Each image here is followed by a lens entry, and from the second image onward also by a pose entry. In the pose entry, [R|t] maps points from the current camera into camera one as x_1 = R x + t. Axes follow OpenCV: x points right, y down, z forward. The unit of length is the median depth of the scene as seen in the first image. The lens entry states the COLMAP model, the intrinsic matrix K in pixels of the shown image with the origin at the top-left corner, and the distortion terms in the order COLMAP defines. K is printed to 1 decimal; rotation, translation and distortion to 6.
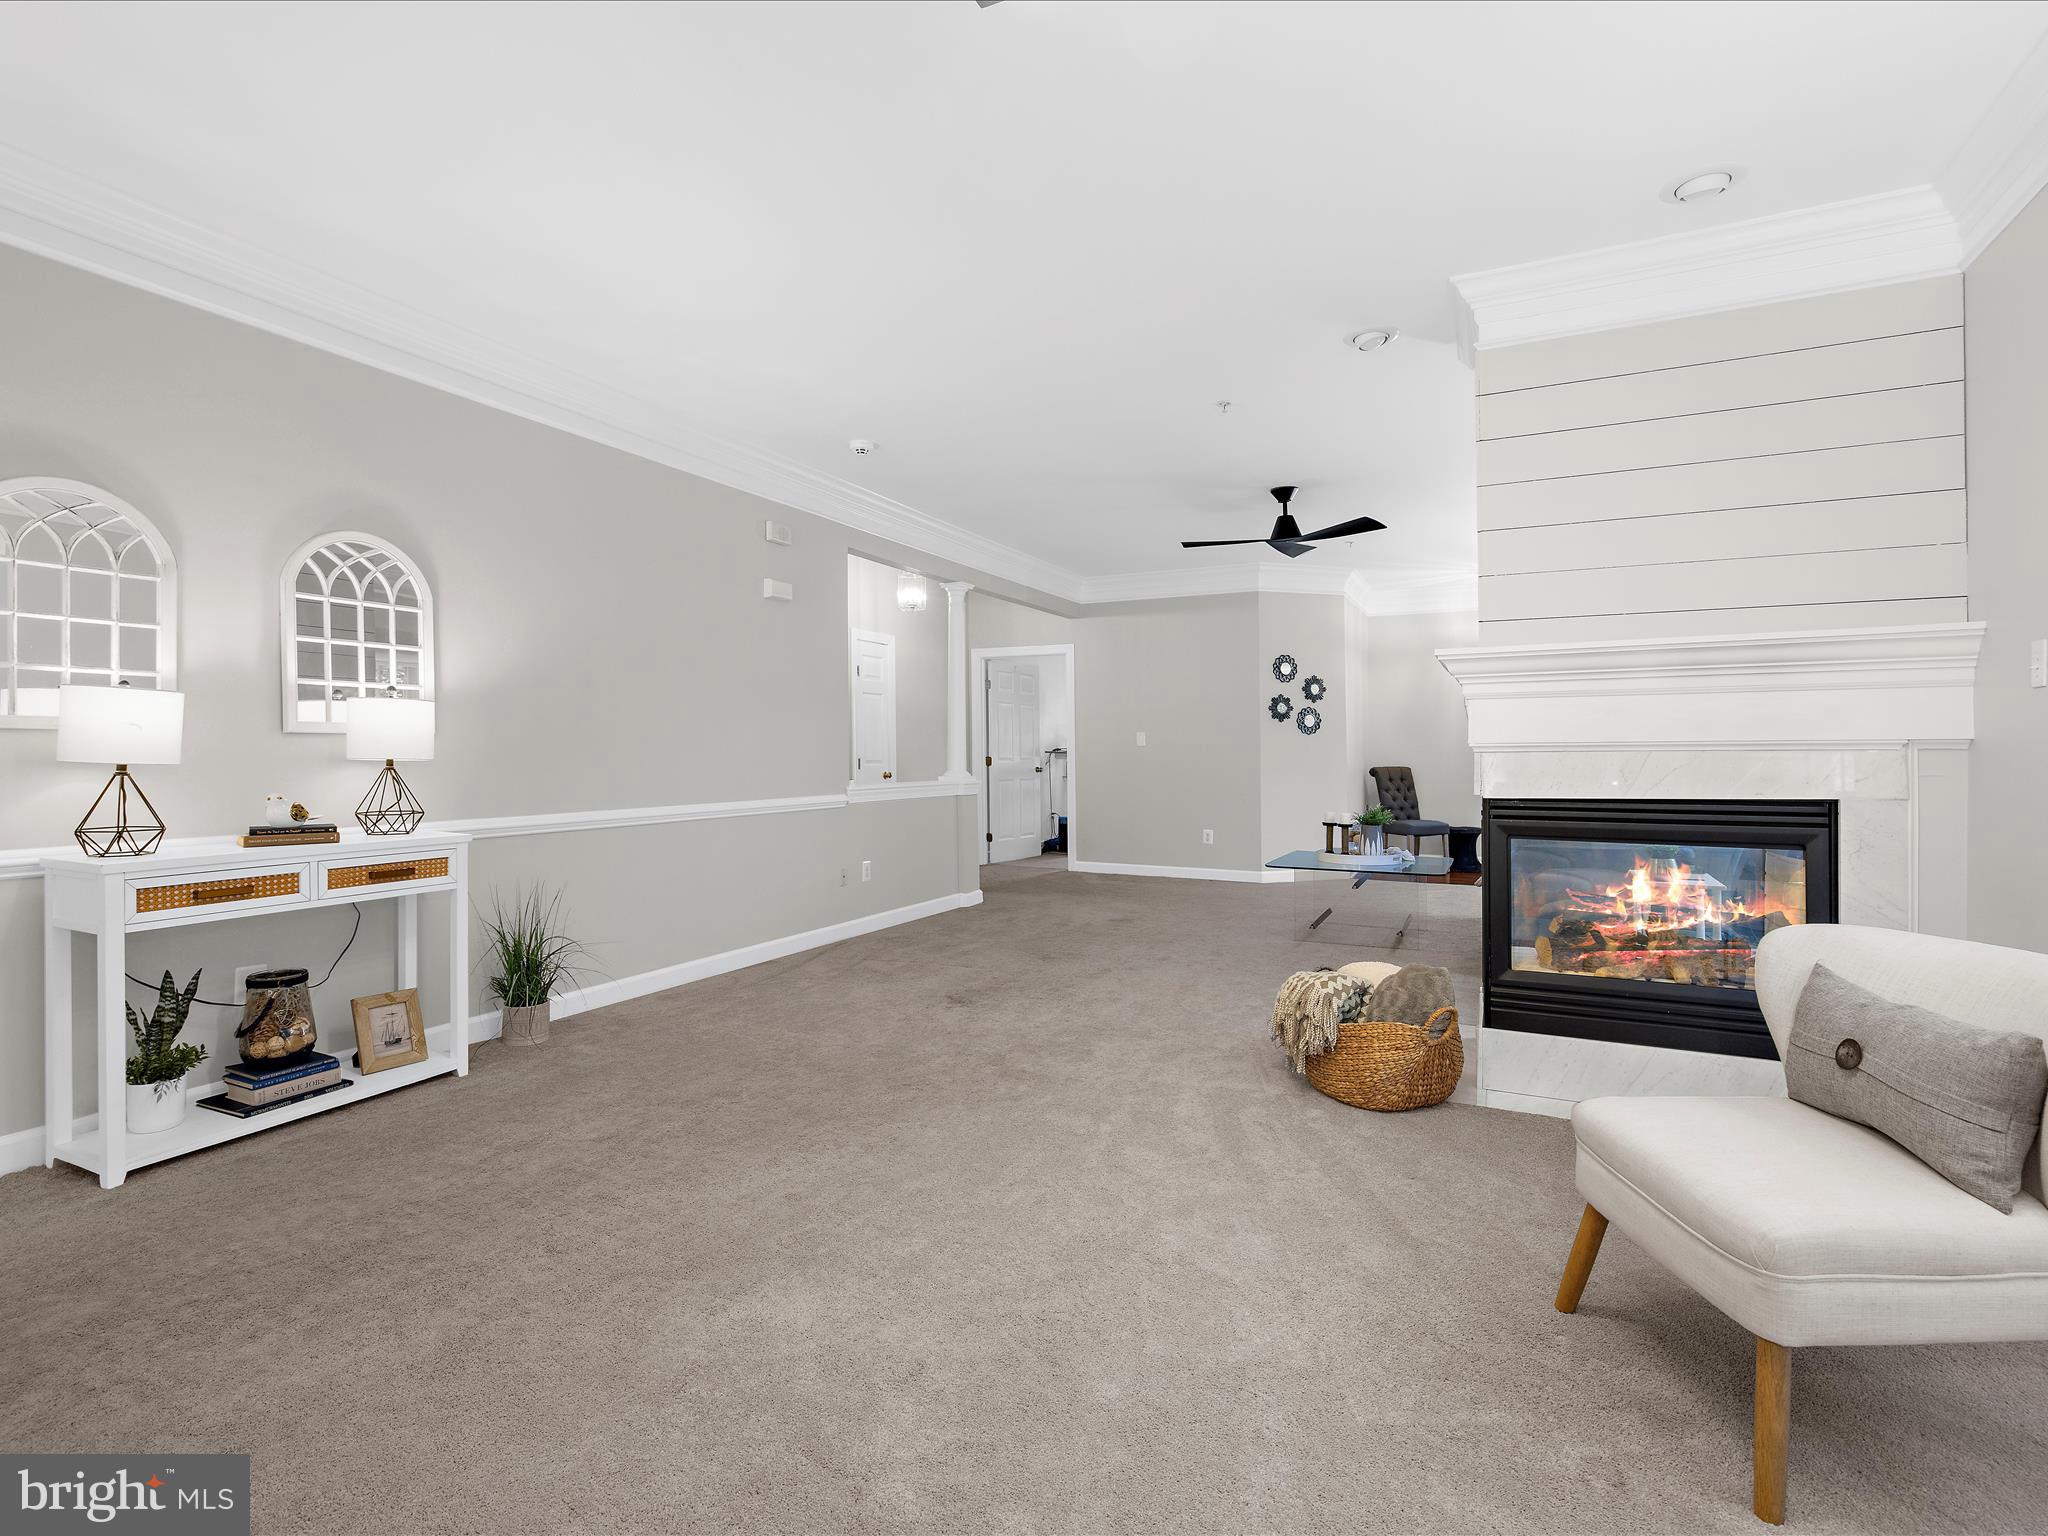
lens RADIAL K [[991.1, 0, 1025.4], [0, 991.1, 756.4], [0, 0, 1]] dist [-0.003077, -0.000450]
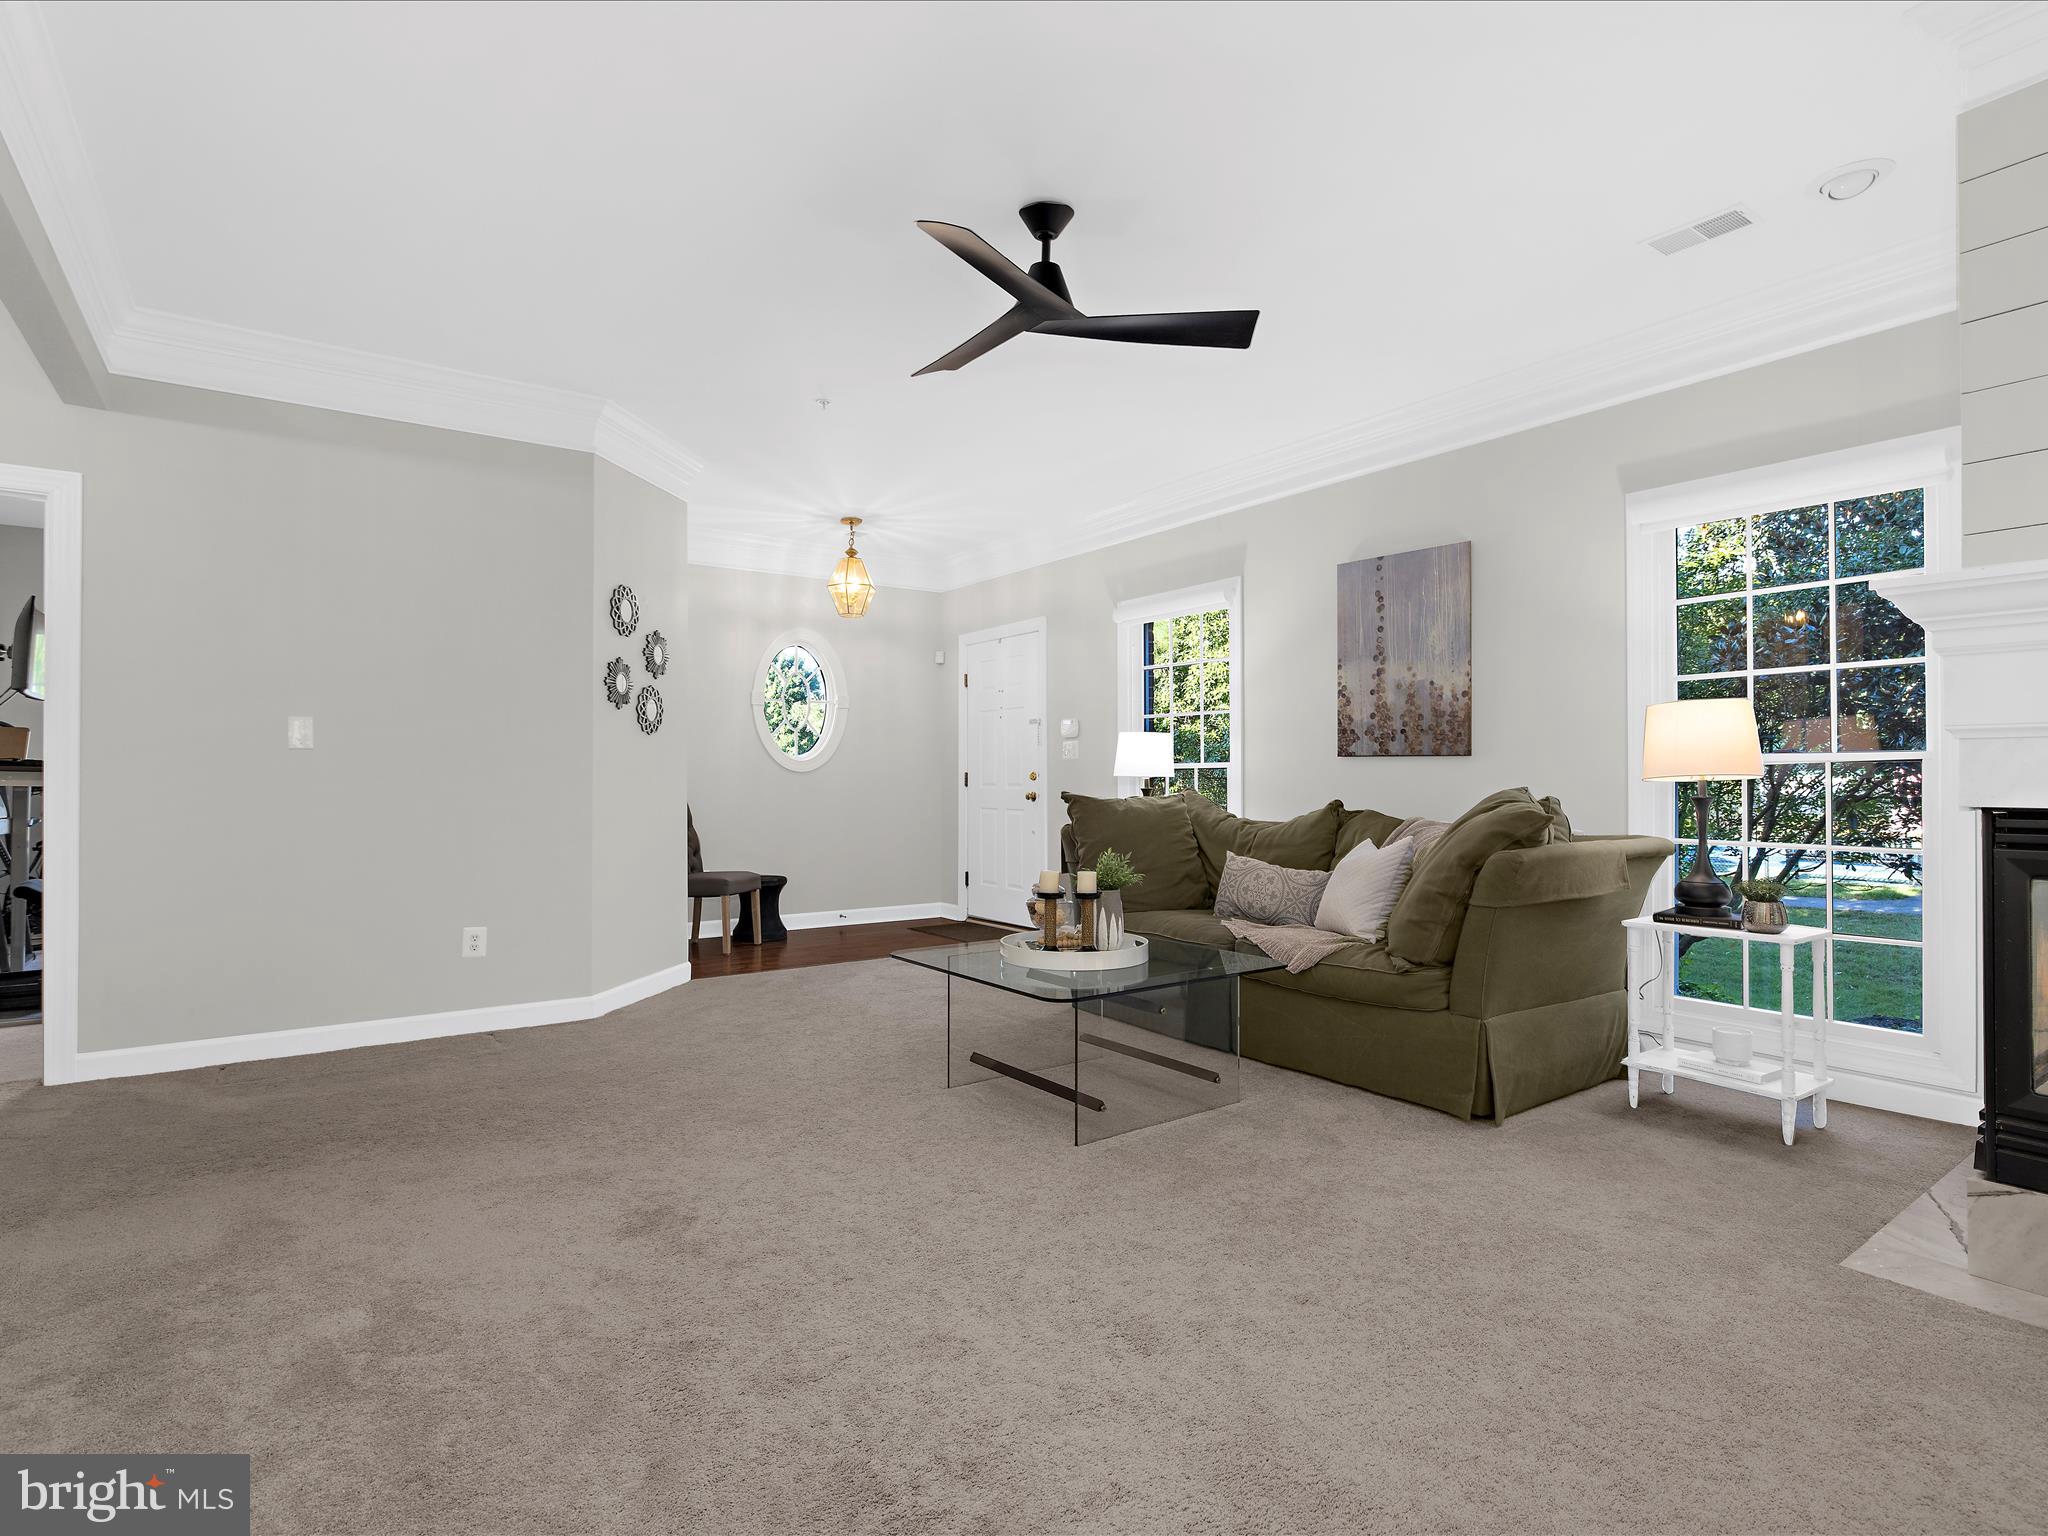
lens RADIAL K [[1048.9, 0, 1028.0], [0, 1048.9, 774.2], [0, 0, 1]] dist [-0.025610, -0.000396]
pose [[0.469791, 0.005649, 0.882760, -0.134682], [0.009855, 0.999884, -0.011643, 0.009006], [-0.882723, 0.014169, 0.469681, 0.539712]]
